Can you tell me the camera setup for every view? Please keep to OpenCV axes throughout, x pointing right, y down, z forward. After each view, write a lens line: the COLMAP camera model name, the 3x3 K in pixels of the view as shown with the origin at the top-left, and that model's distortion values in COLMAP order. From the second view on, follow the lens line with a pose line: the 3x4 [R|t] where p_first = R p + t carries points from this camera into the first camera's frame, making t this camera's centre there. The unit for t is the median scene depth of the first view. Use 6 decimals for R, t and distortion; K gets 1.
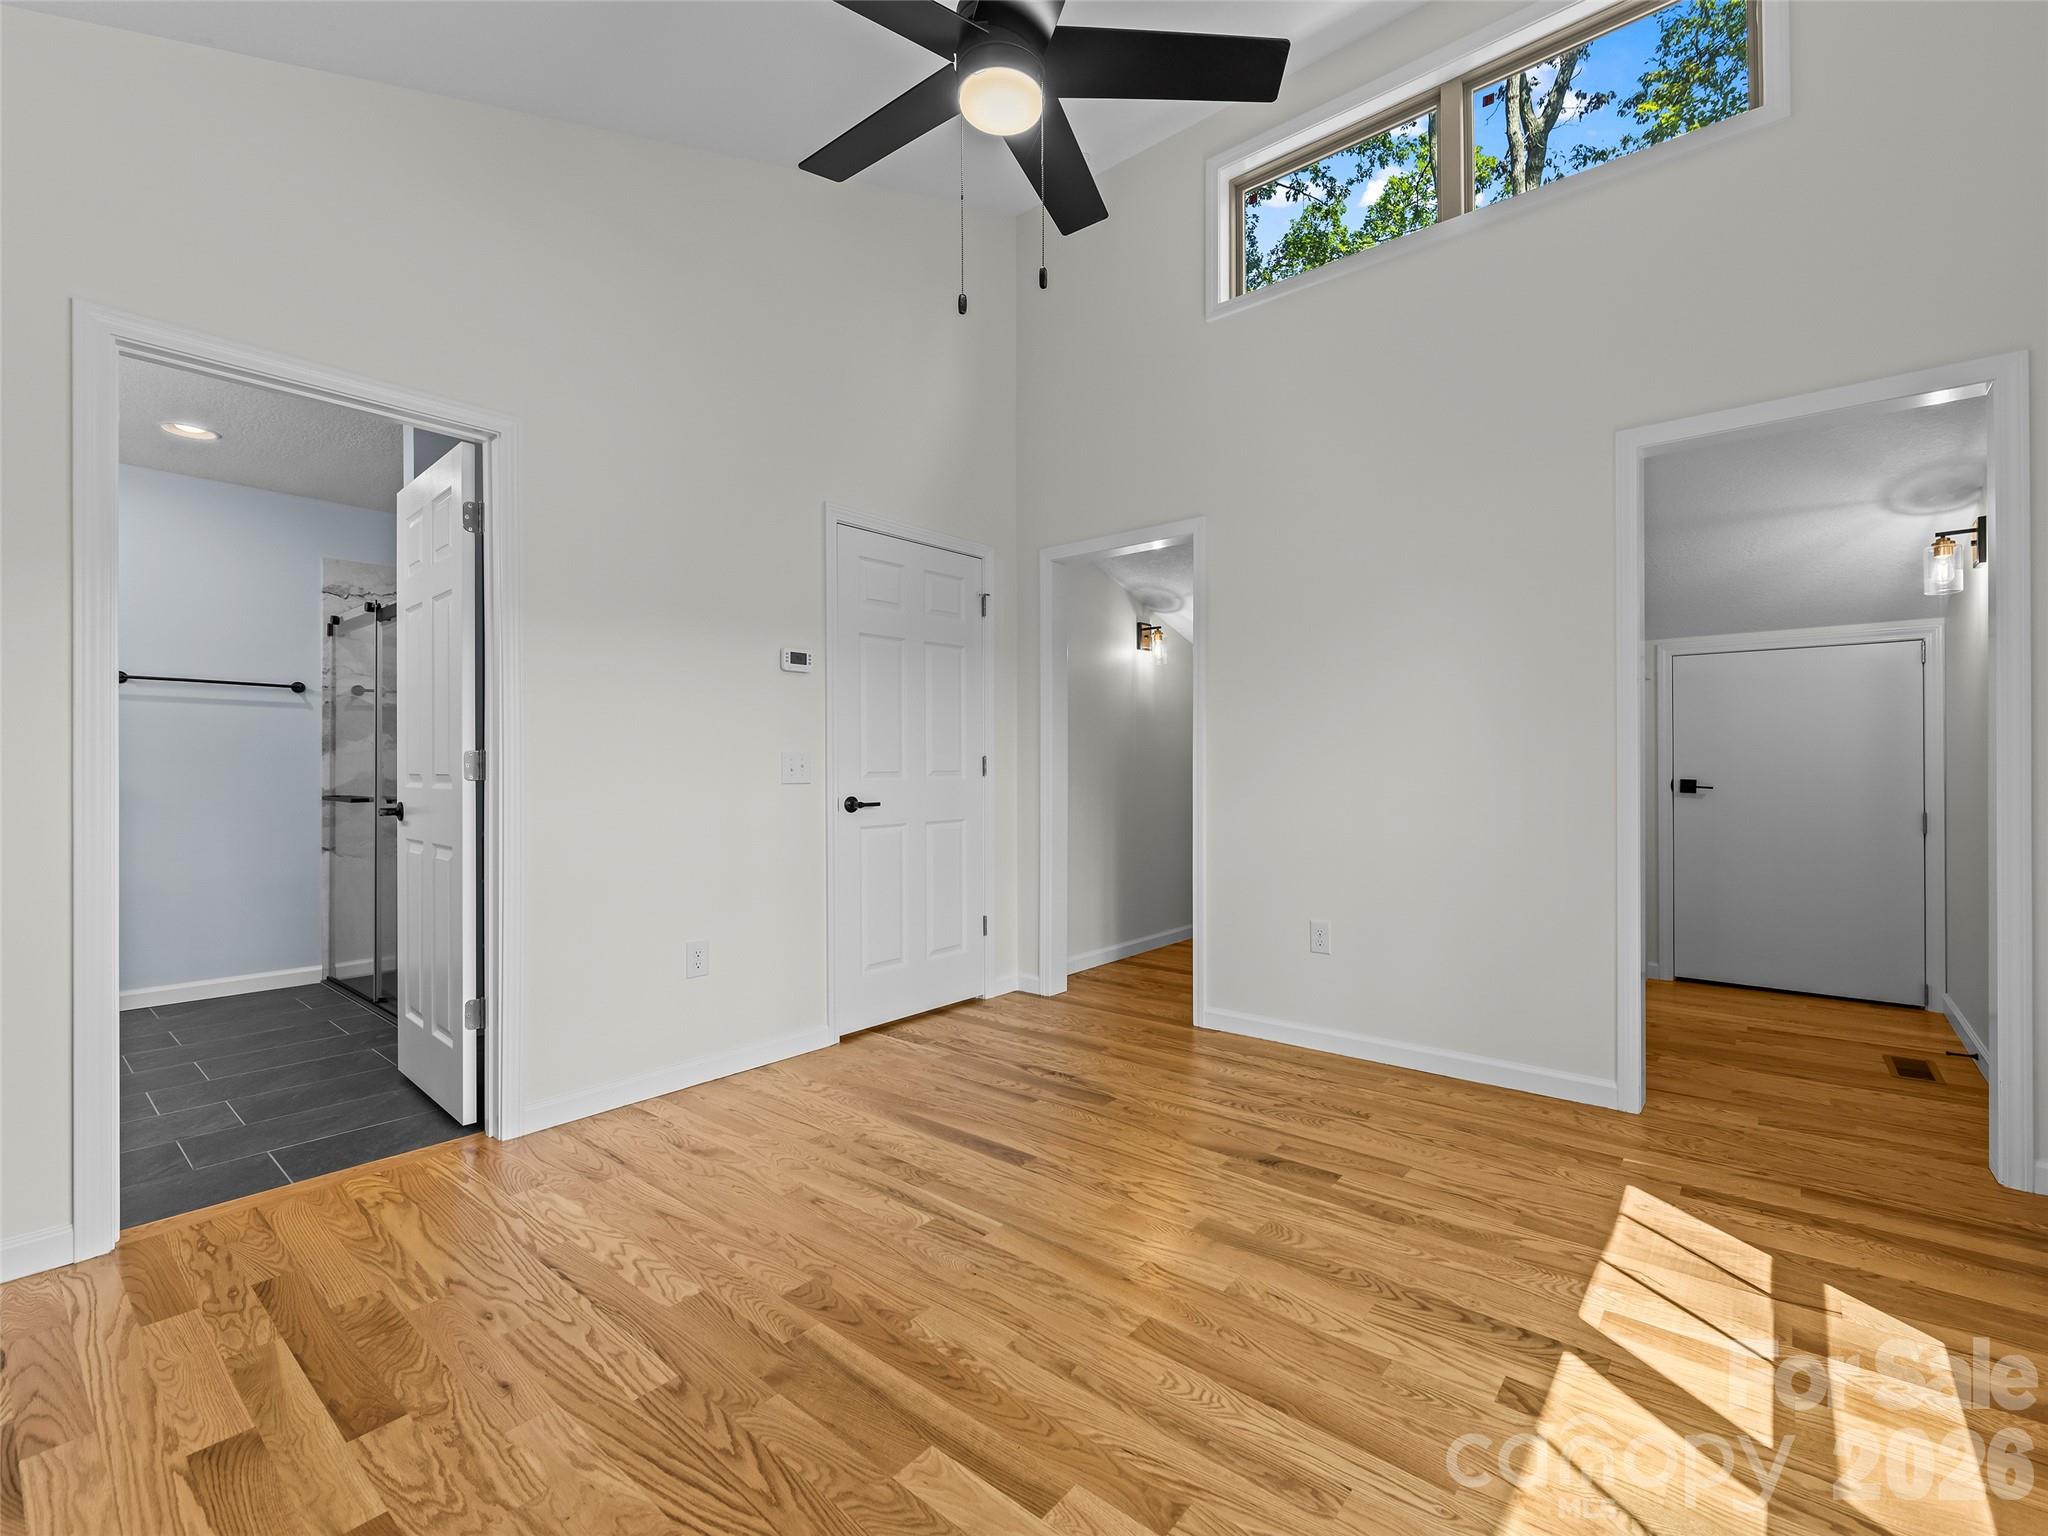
lens RADIAL K [[897.8, 0, 1068.2], [0, 897.8, 766.3], [0, 0, 1]] dist [-0.001163, -0.000125]
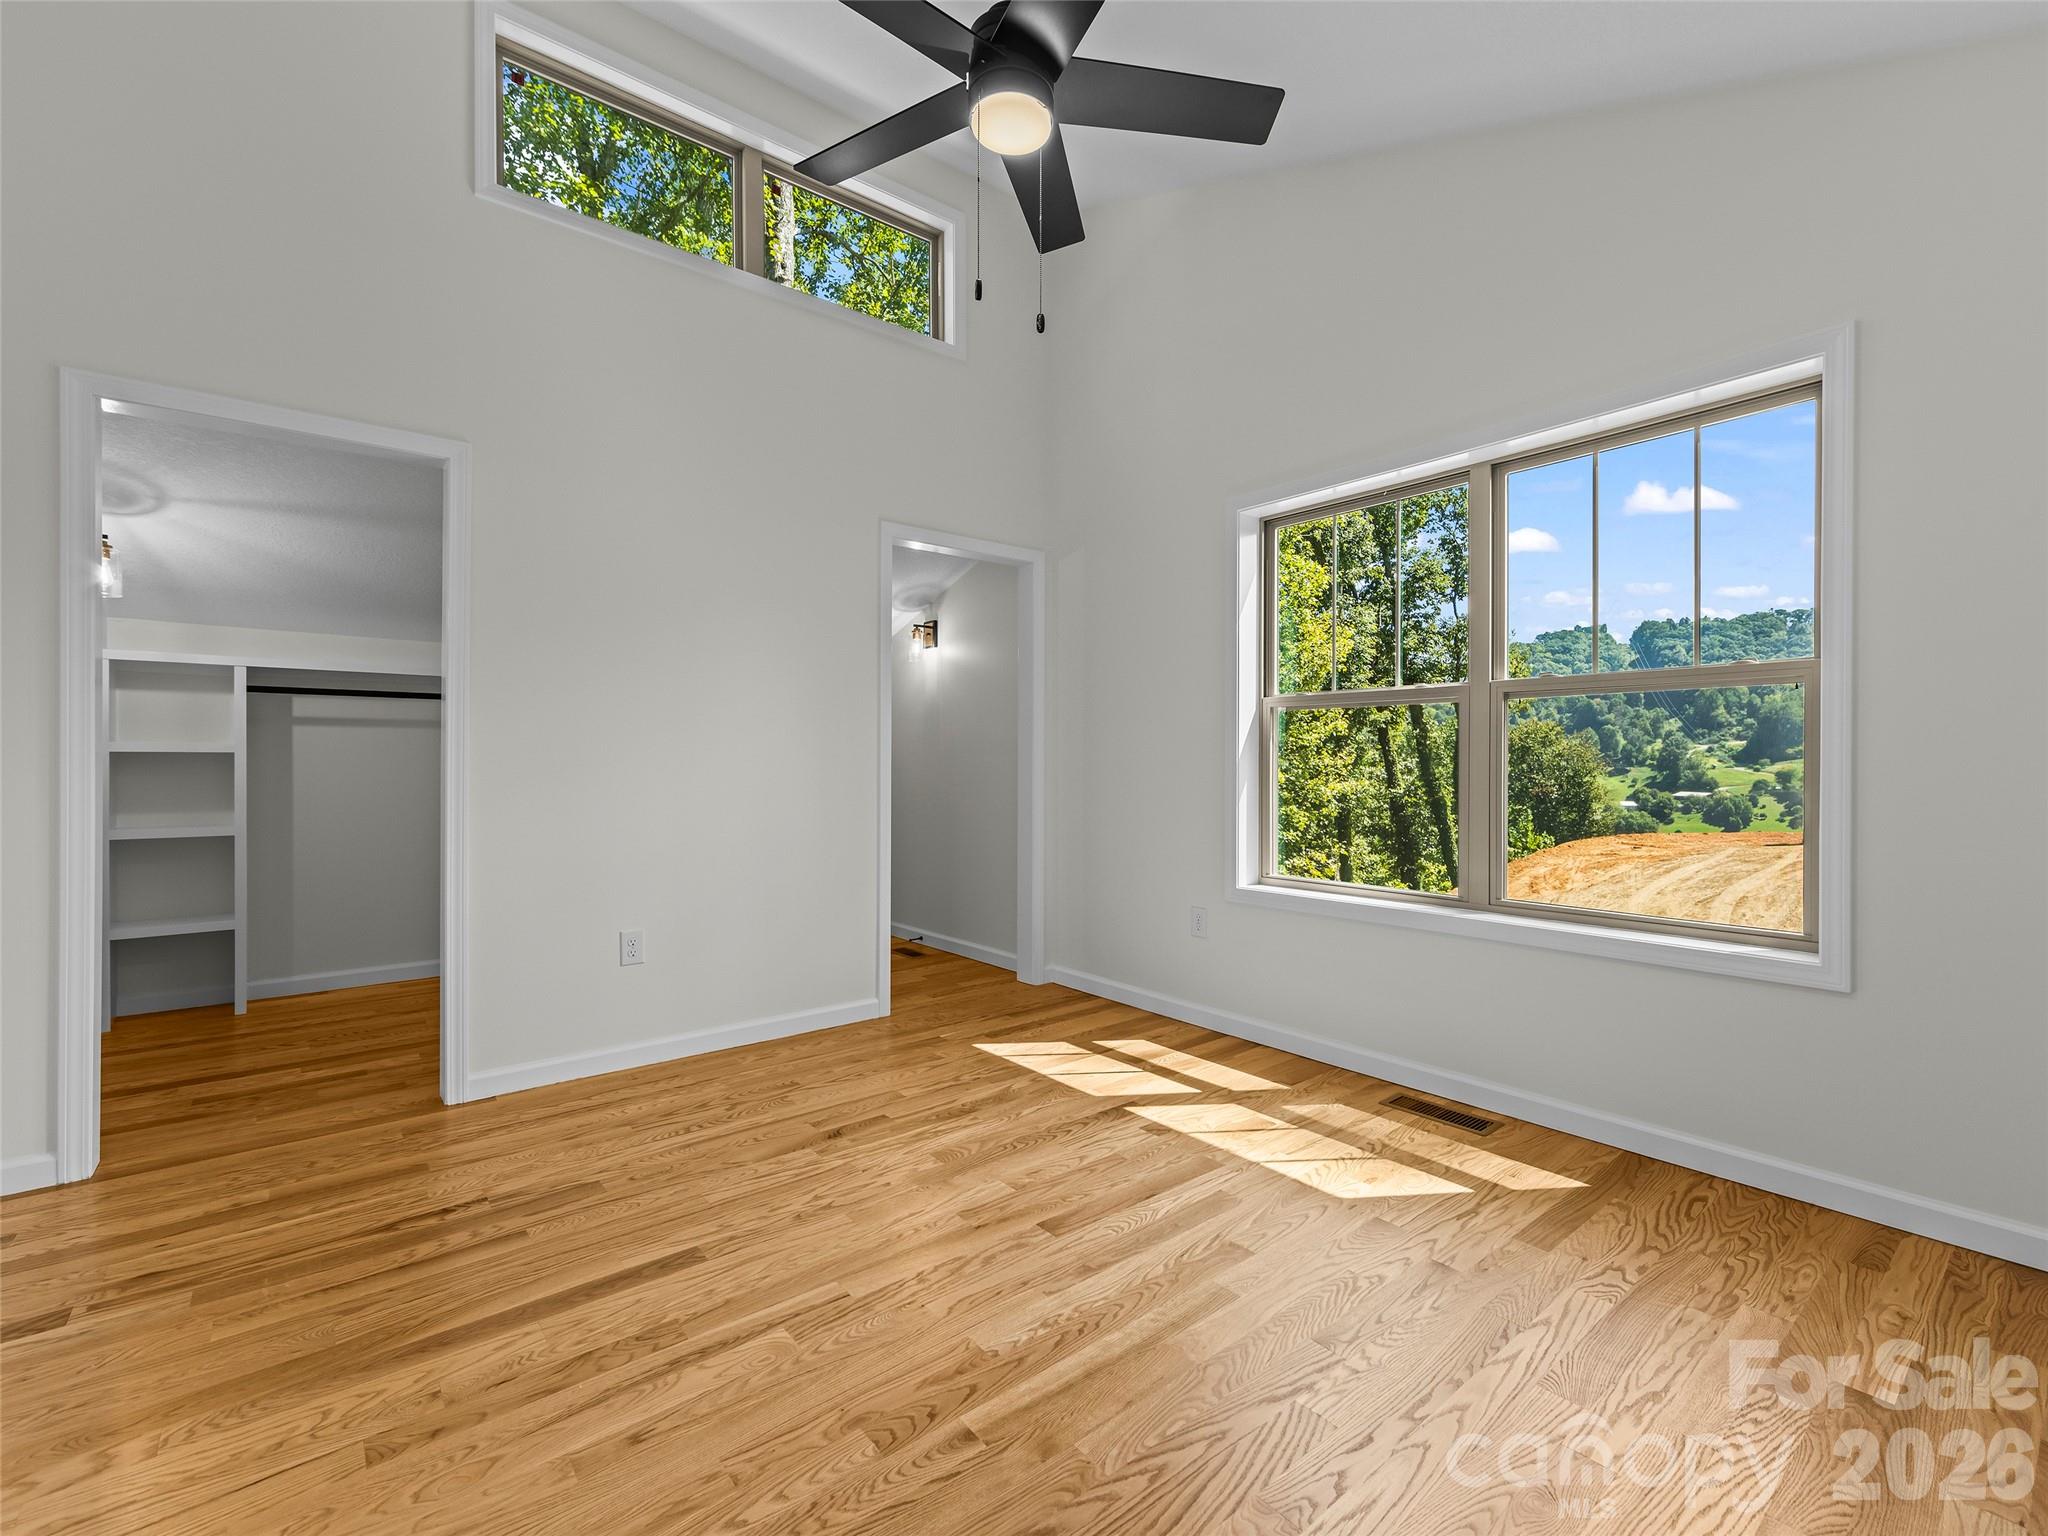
lens RADIAL K [[897.8, 0, 1068.2], [0, 897.8, 766.3], [0, 0, 1]] dist [-0.001163, -0.000125]
pose [[0.197024, 0.002311, 0.980396, -0.896145], [-0.001953, 0.999996, -0.001965, 0.004326], [-0.980397, -0.001528, 0.197028, 0.602855]]
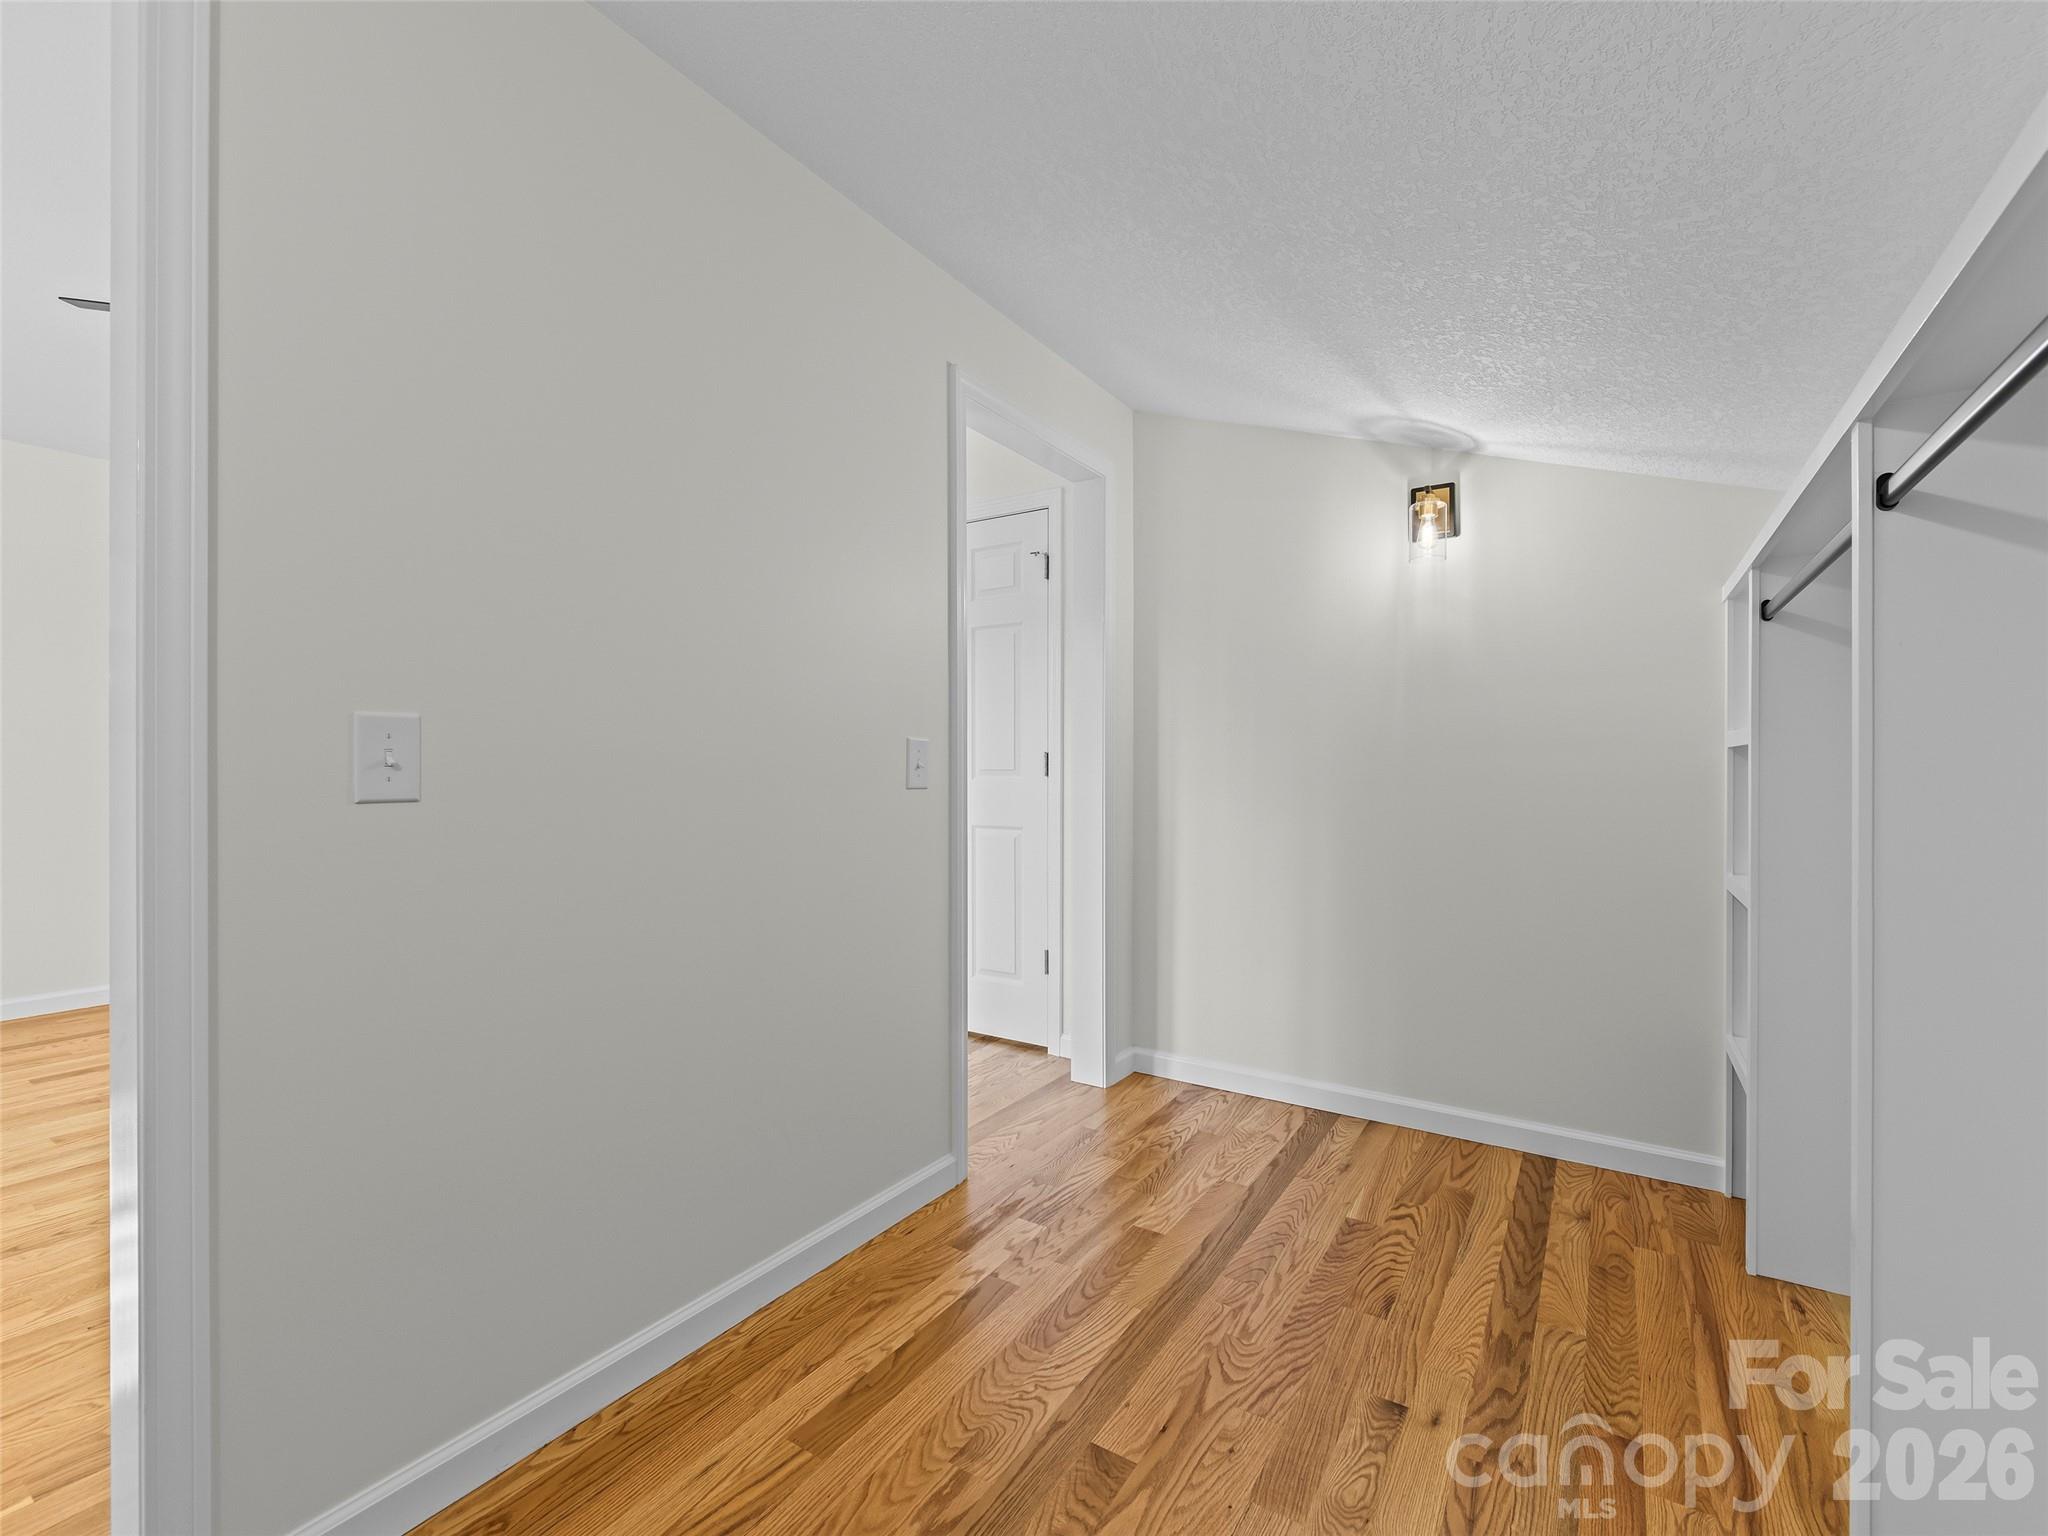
lens RADIAL K [[896.5, 0, 1014.6], [0, 896.5, 767.5], [0, 0, 1]] dist [-0.002112, -0.000415]
pose [[0.082701, 0.002281, -0.996572, 1.391452], [-0.000319, 0.999997, 0.002263, 0.008169], [0.996574, 0.000131, 0.082701, 1.806425]]
